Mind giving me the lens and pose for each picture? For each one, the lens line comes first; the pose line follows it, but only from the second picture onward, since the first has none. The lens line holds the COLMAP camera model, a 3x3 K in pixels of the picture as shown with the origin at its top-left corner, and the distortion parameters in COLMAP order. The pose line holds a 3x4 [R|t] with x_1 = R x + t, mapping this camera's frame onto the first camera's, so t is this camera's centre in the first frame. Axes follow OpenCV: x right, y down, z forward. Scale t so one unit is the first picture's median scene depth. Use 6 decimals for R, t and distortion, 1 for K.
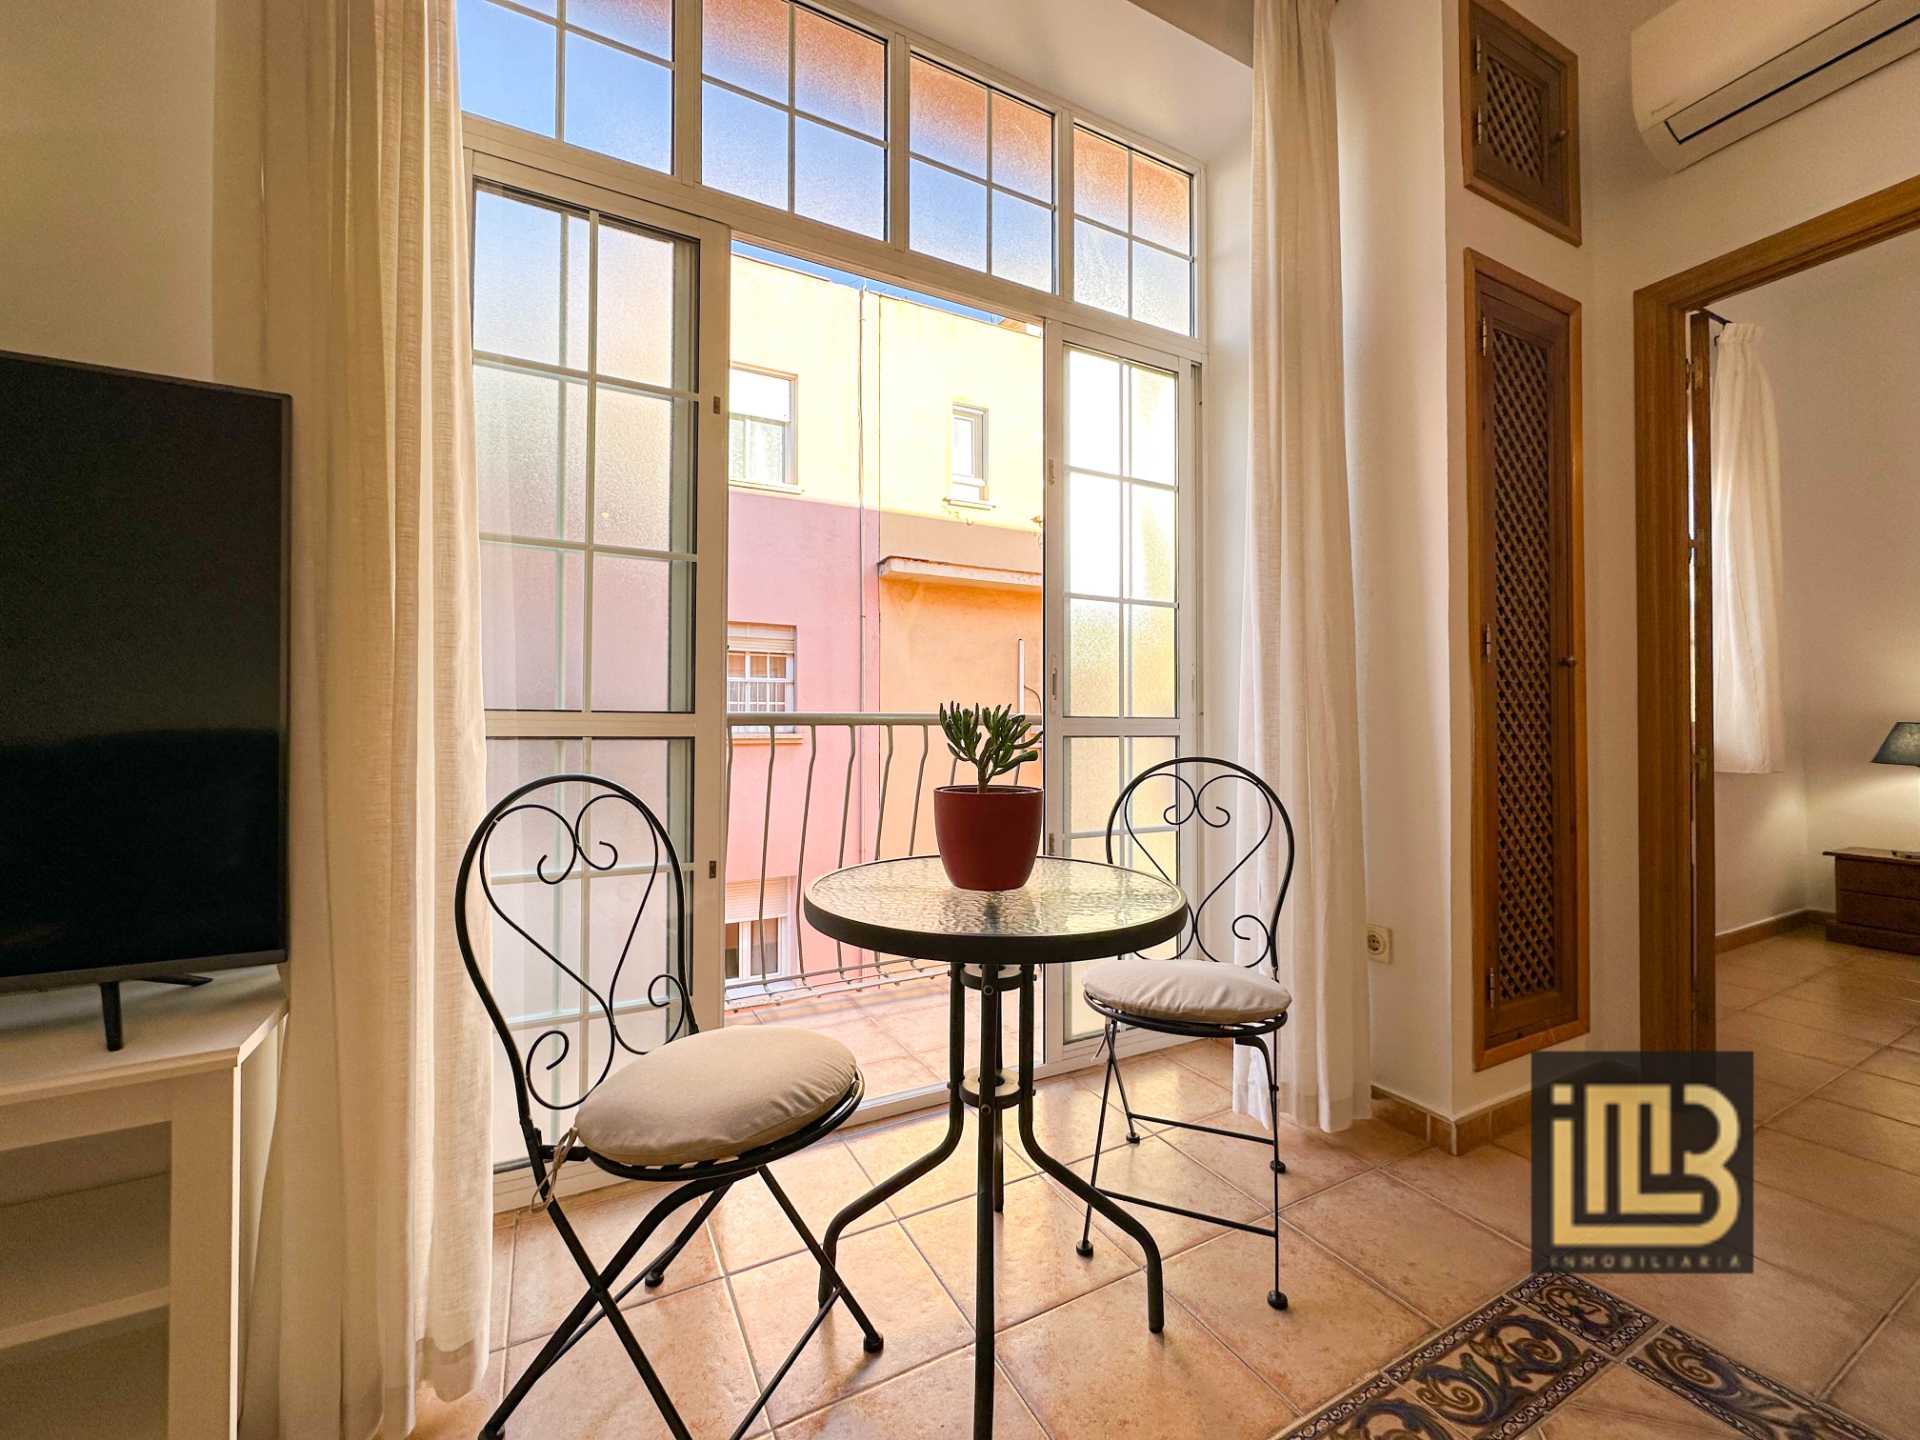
lens RADIAL K [[765.9, 0, 952.3], [0, 765.9, 717.4], [0, 0, 1]] dist [-0.000866, -0.000730]
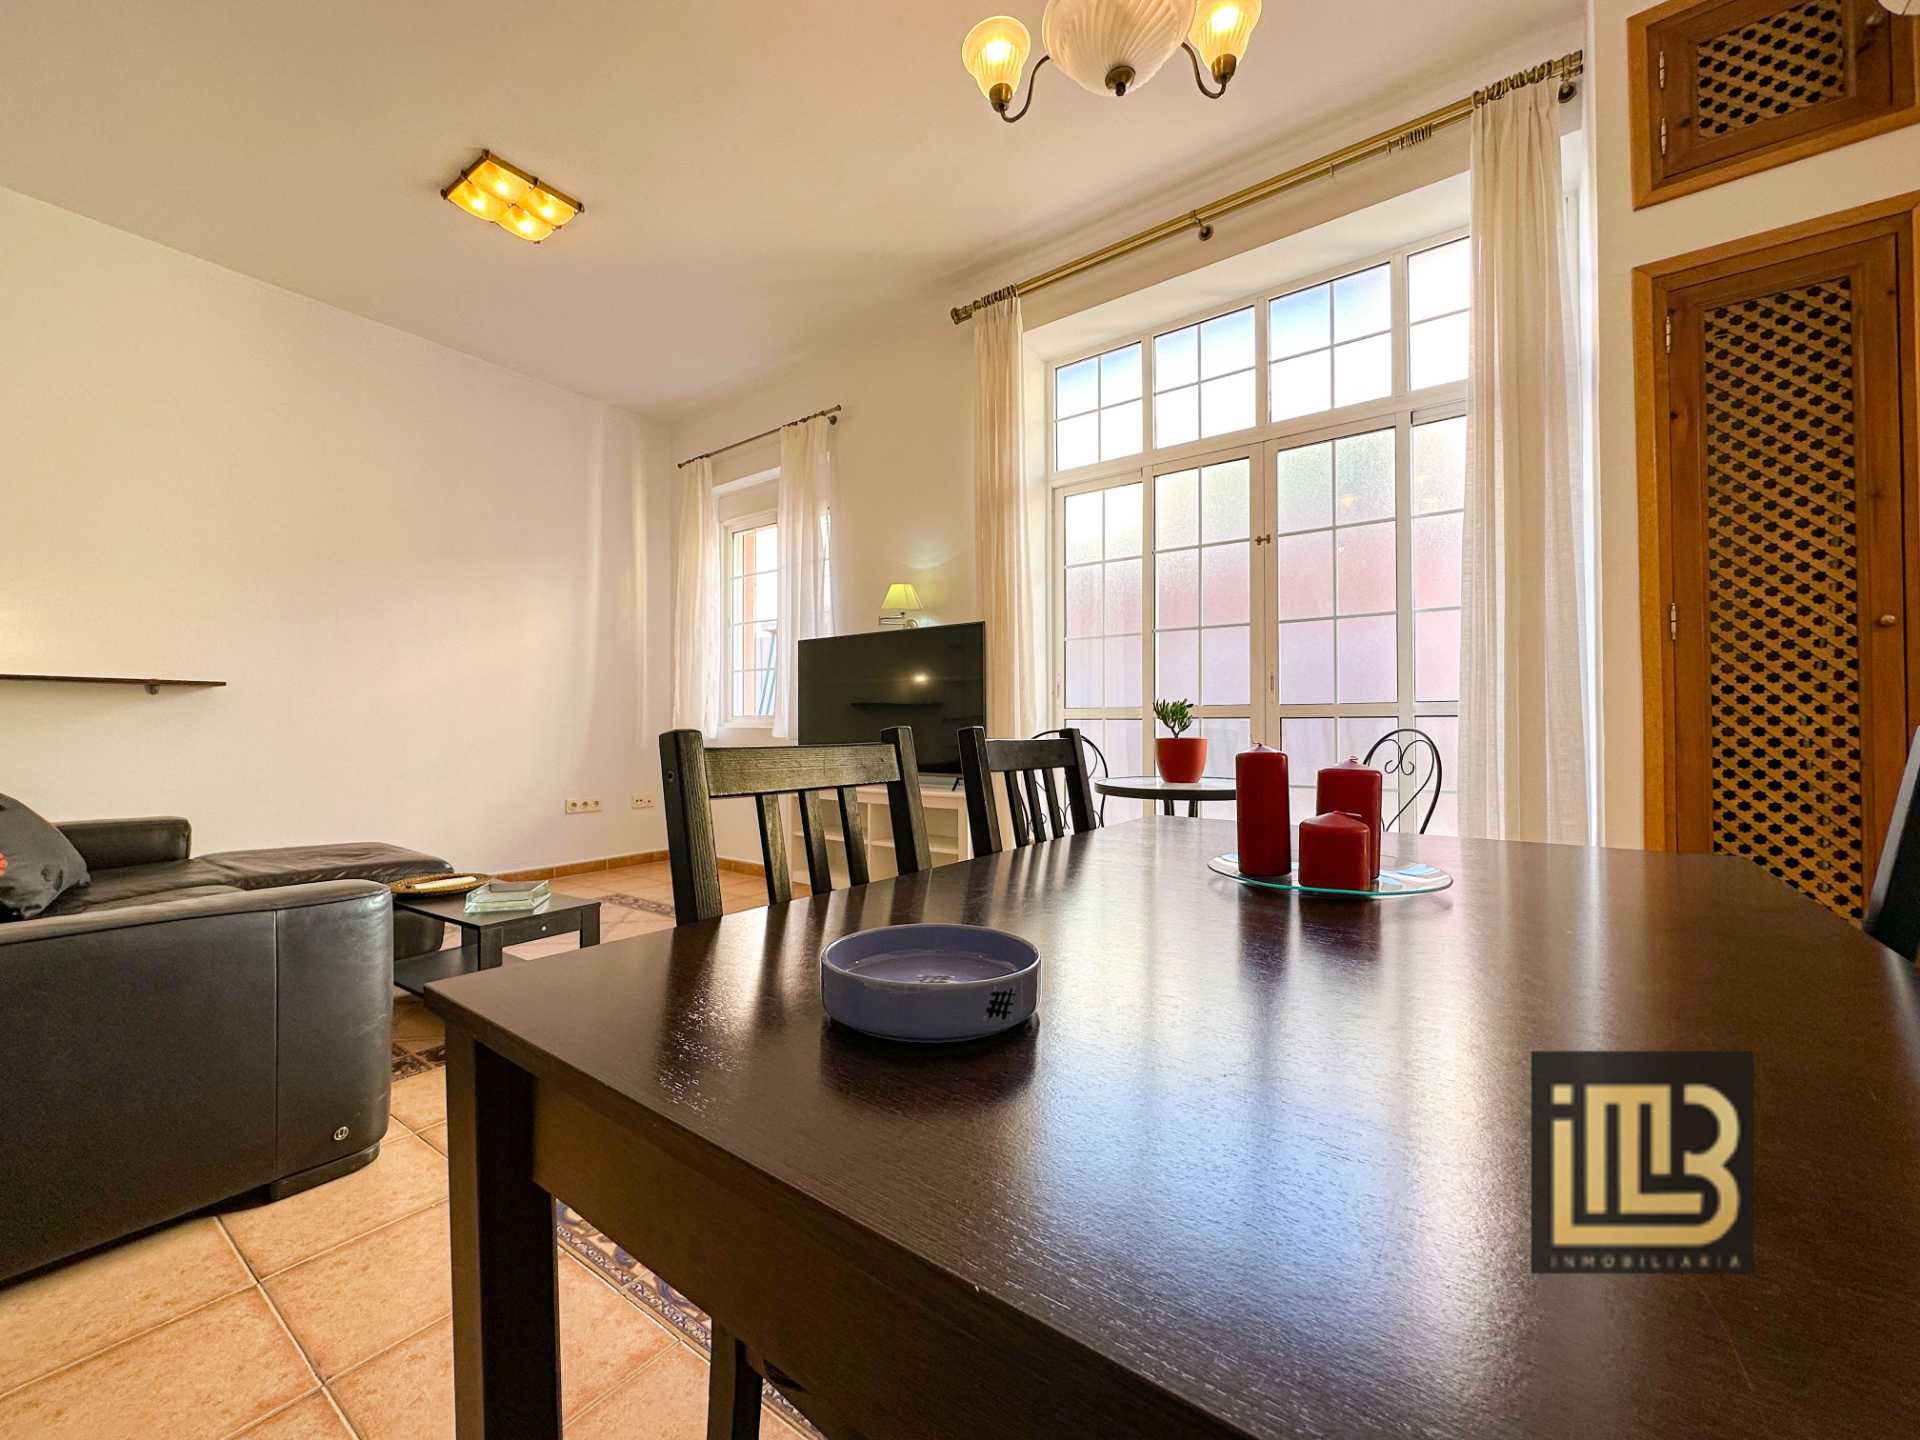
lens RADIAL K [[765.9, 0, 959.5], [0, 765.9, 723.9], [0, 0, 1]] dist [-0.000866, -0.000730]
pose [[0.434988, -0.006227, -0.900415, 1.238603], [0.011927, 0.999928, -0.001153, 0.035075], [0.900357, -0.010238, 0.435031, -0.358286]]
